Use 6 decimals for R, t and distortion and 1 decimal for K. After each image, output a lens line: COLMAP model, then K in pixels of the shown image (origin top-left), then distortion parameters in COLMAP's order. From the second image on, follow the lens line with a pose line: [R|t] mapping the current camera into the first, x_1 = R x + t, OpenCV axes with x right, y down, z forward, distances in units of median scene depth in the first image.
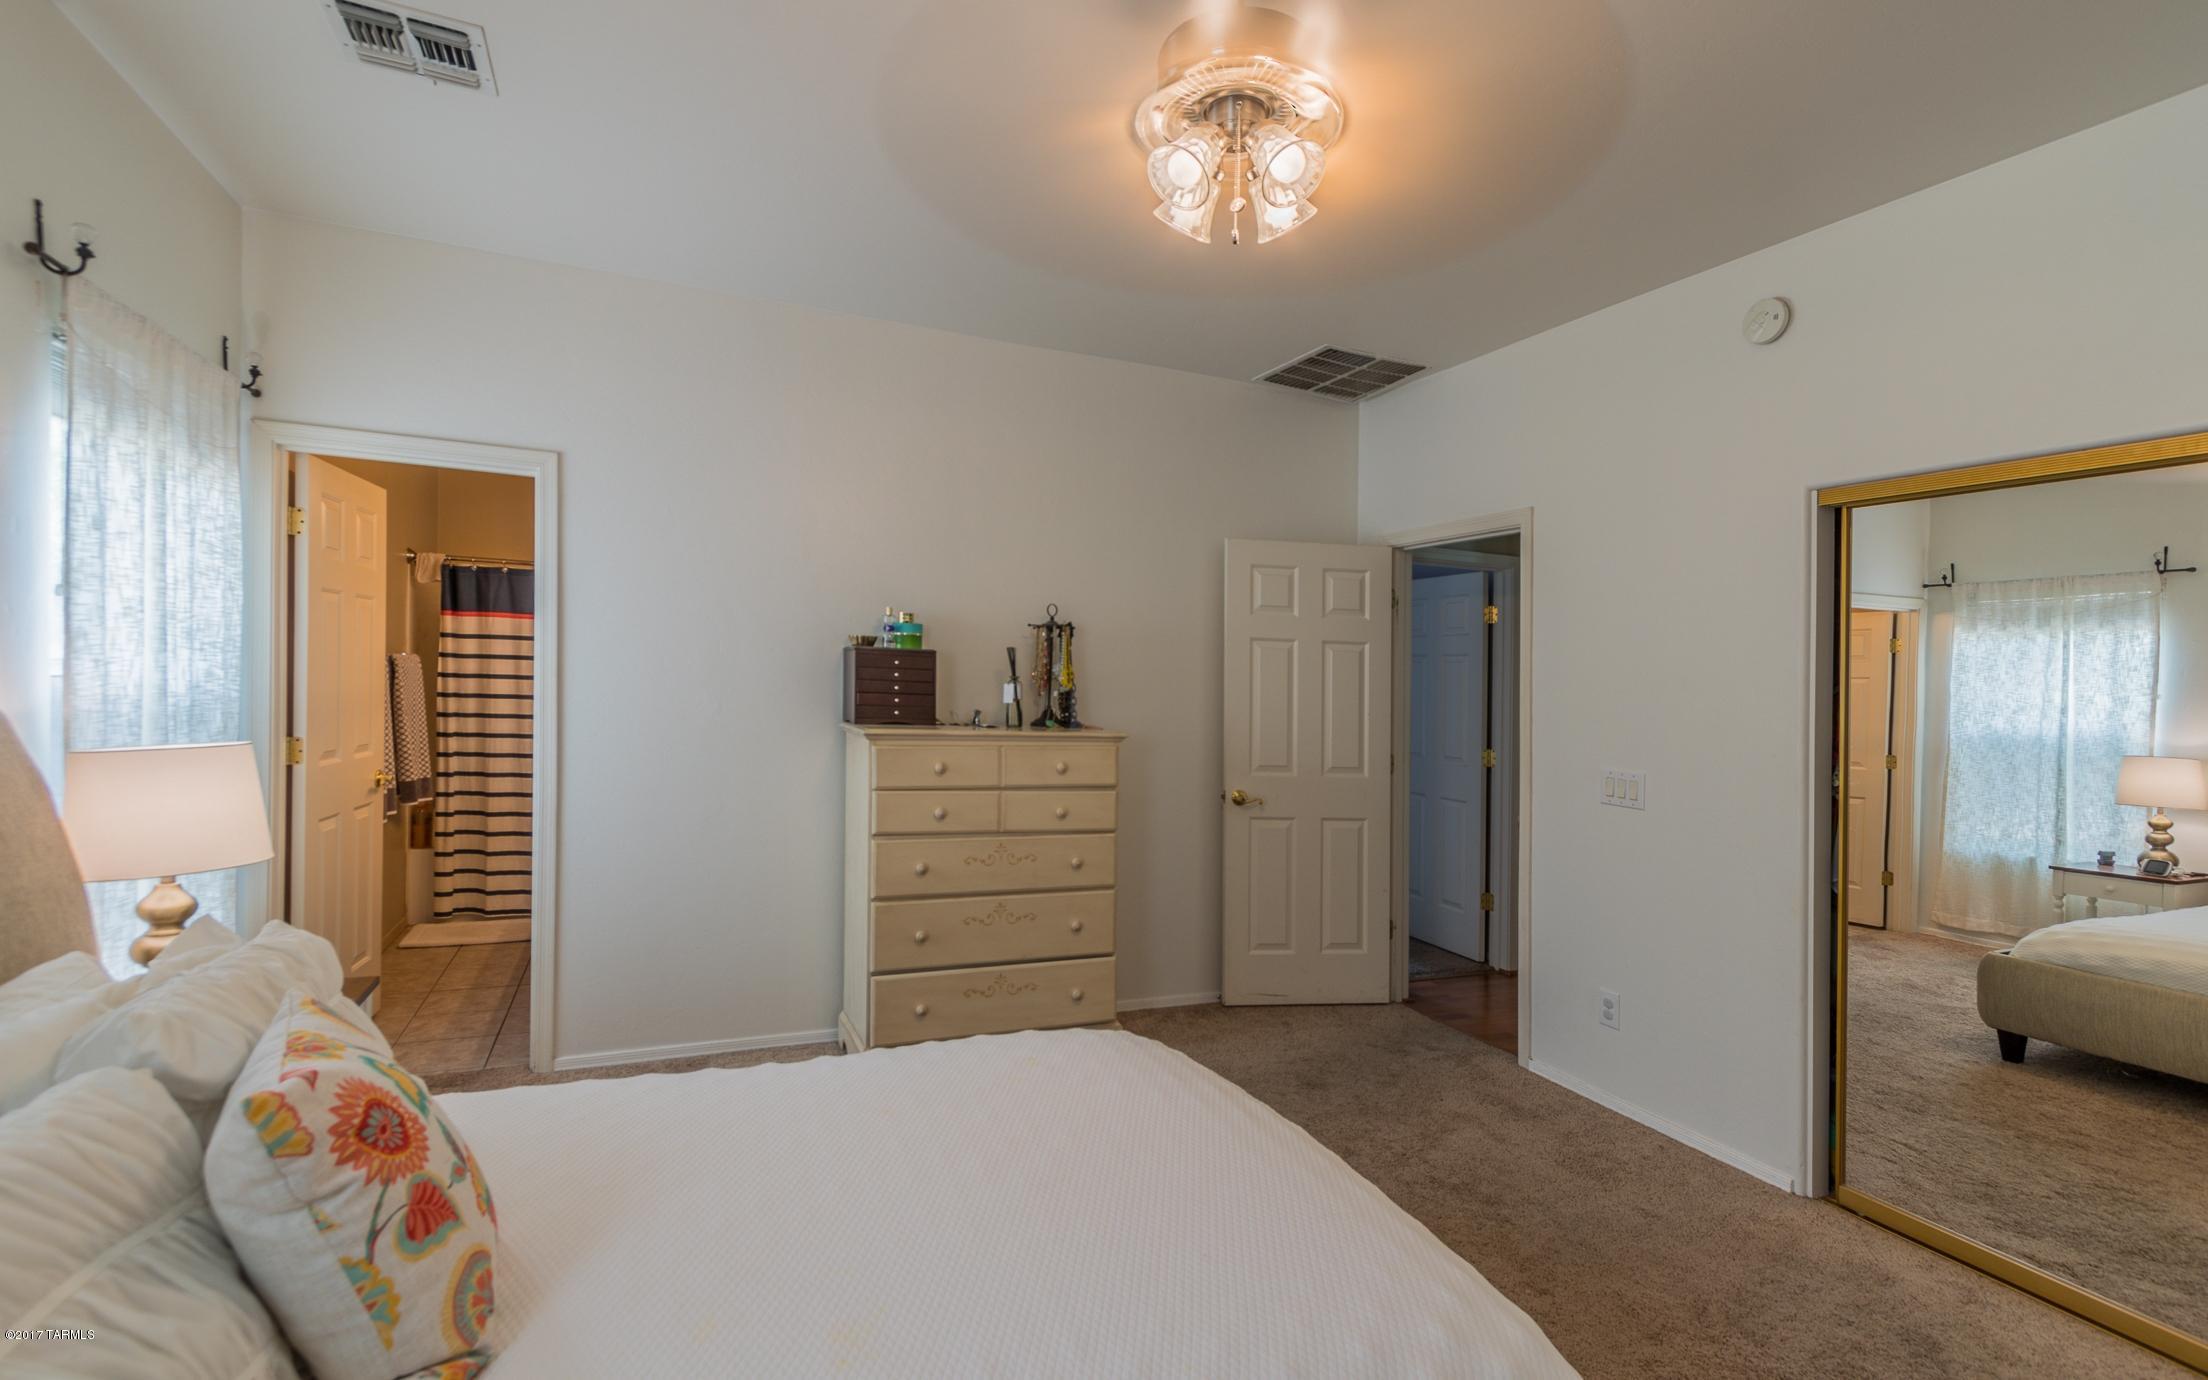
lens RADIAL K [[1026.1, 0, 1112.5], [0, 1026.1, 680.2], [0, 0, 1]] dist [-0.000356, 0.000118]
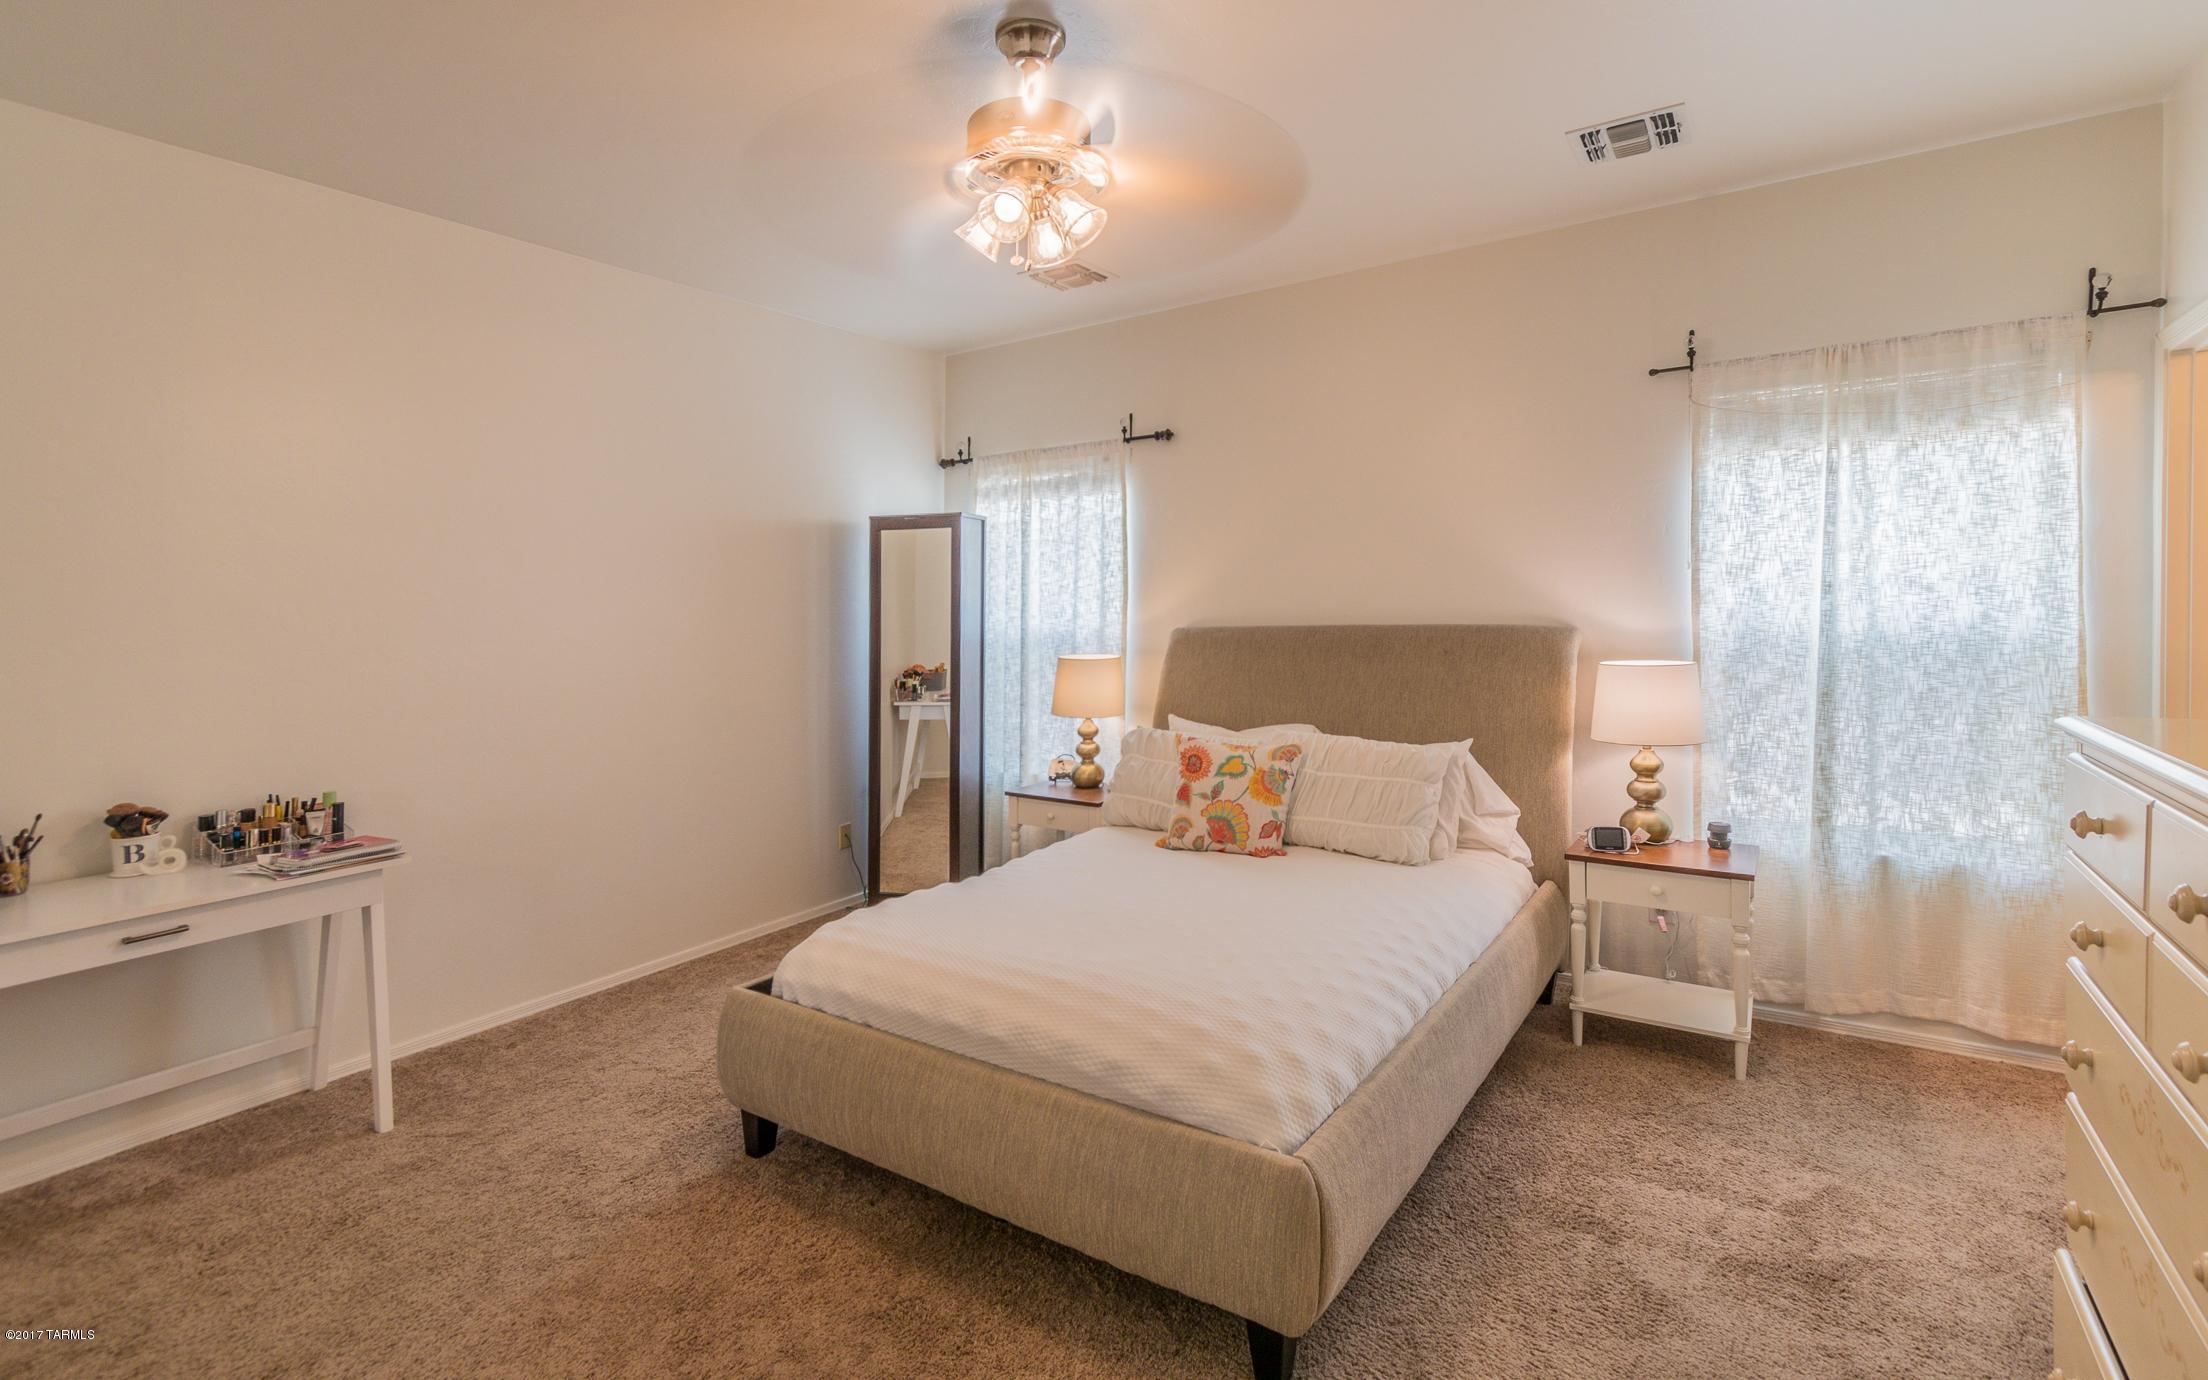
lens RADIAL K [[1014.4, 0, 1102.3], [0, 1014.4, 618.8], [0, 0, 1]] dist [0.001290, 0.000203]
pose [[-0.839900, -0.009601, -0.542656, 0.383851], [-0.007985, 0.999954, -0.005332, 0.008476], [0.542683, -0.000146, -0.839938, 1.125730]]
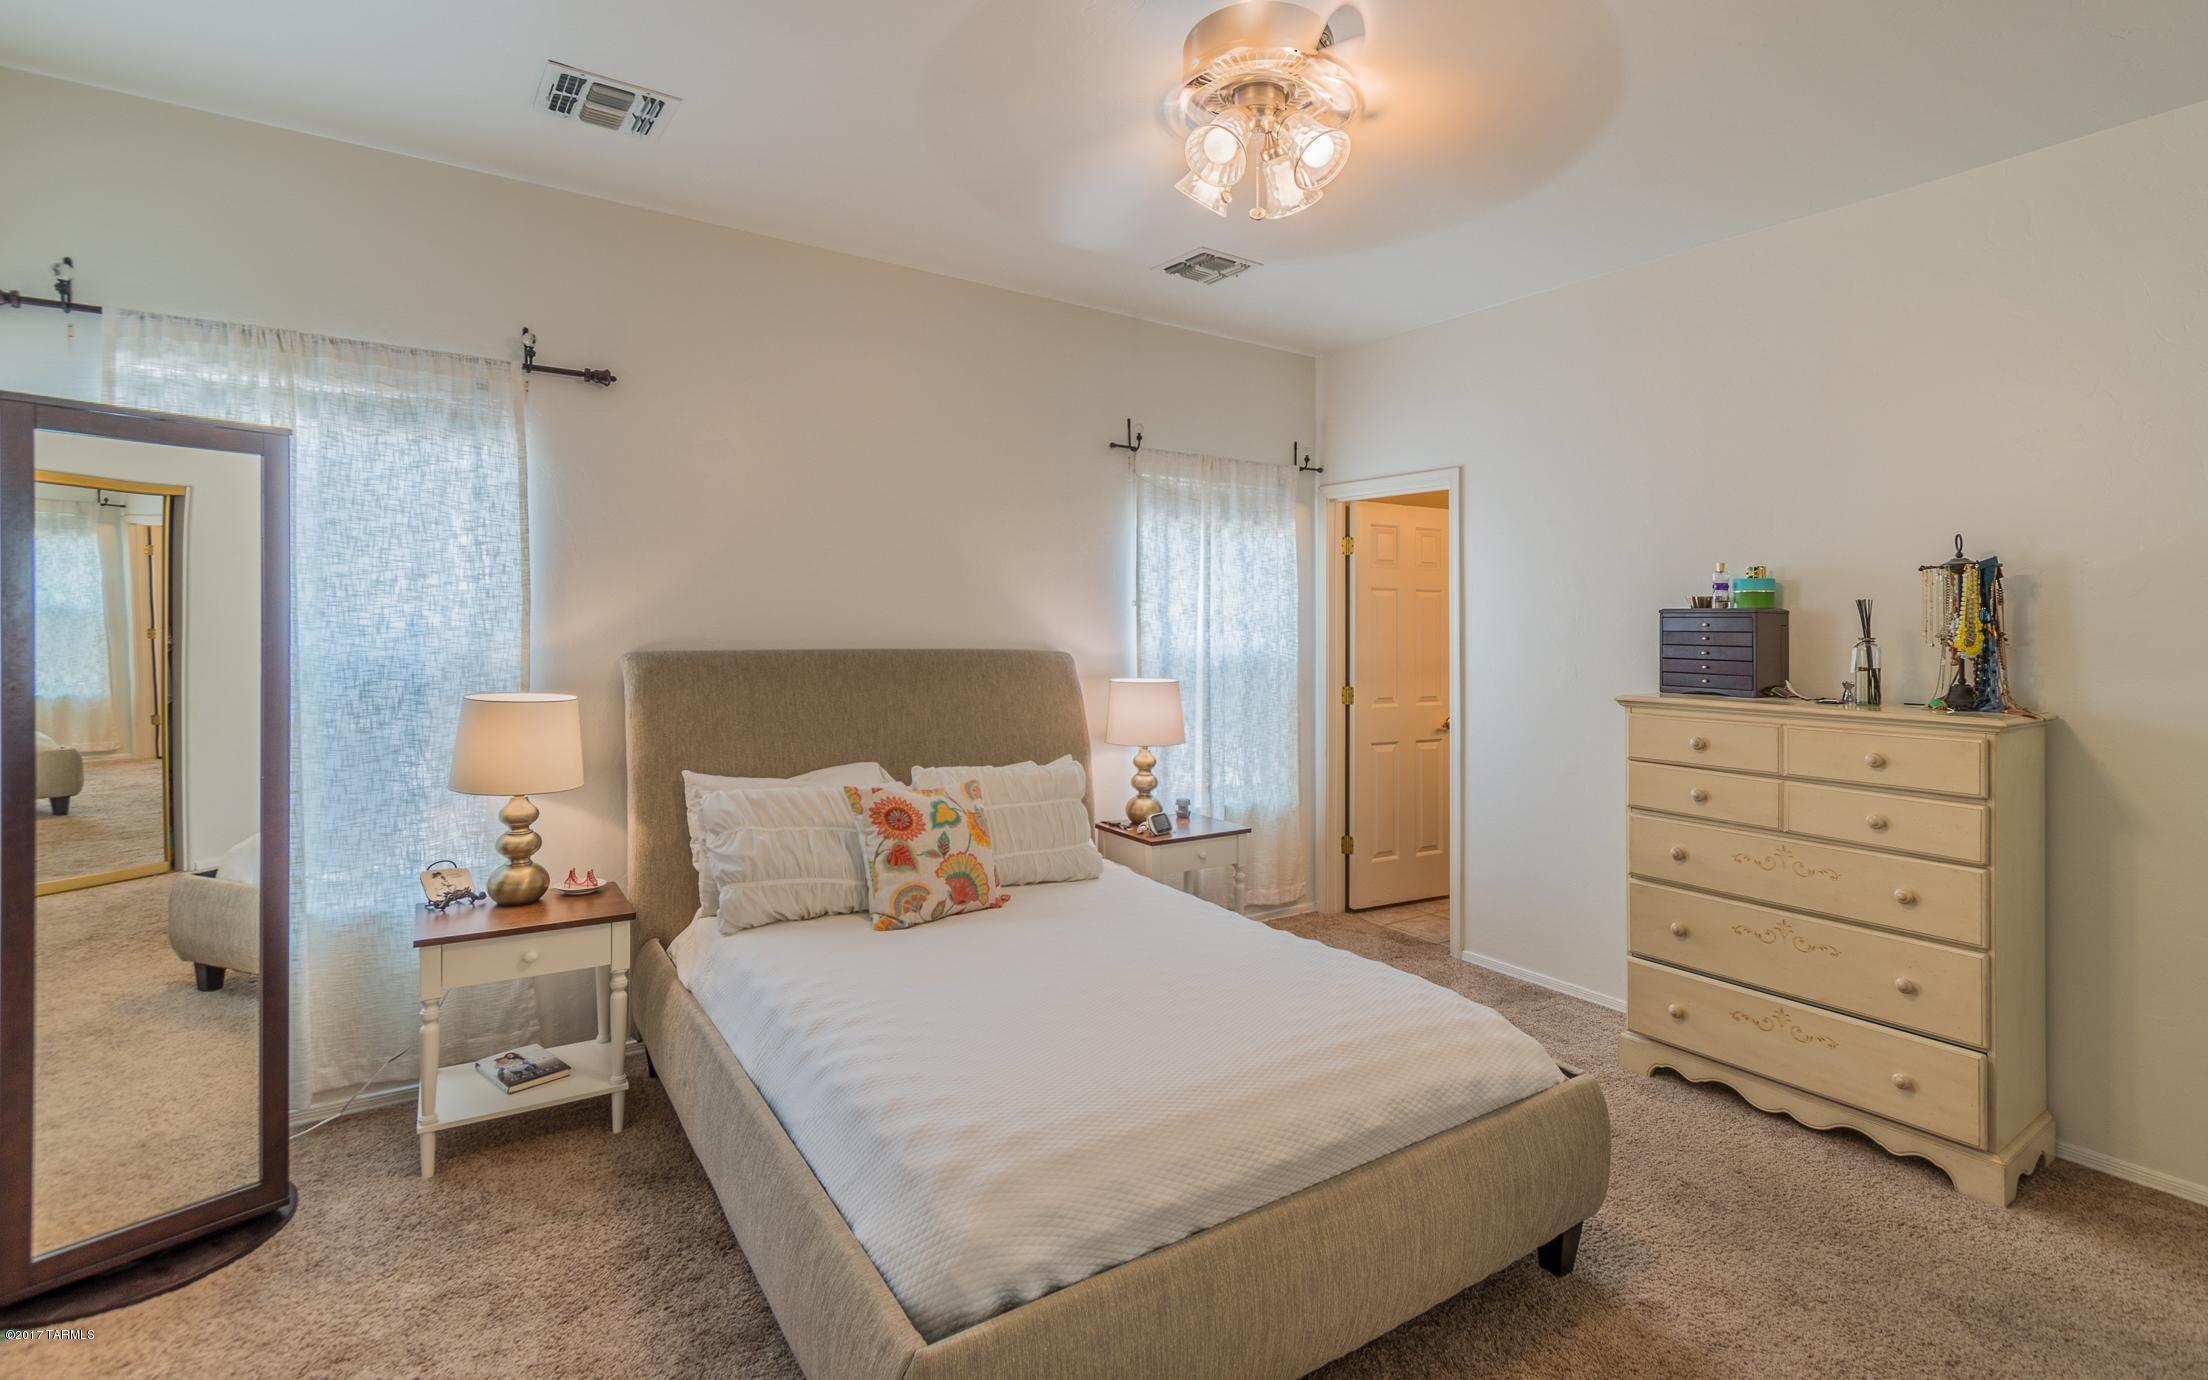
lens RADIAL K [[1004.3, 0, 1111.9], [0, 1004.3, 655.5], [0, 0, 1]] dist [0.002041, 0.000181]
pose [[0.186739, -0.004123, -0.982401, 0.585934], [-0.004675, 0.999976, -0.005086, 0.017782], [0.982398, 0.005542, 0.186716, 0.351286]]
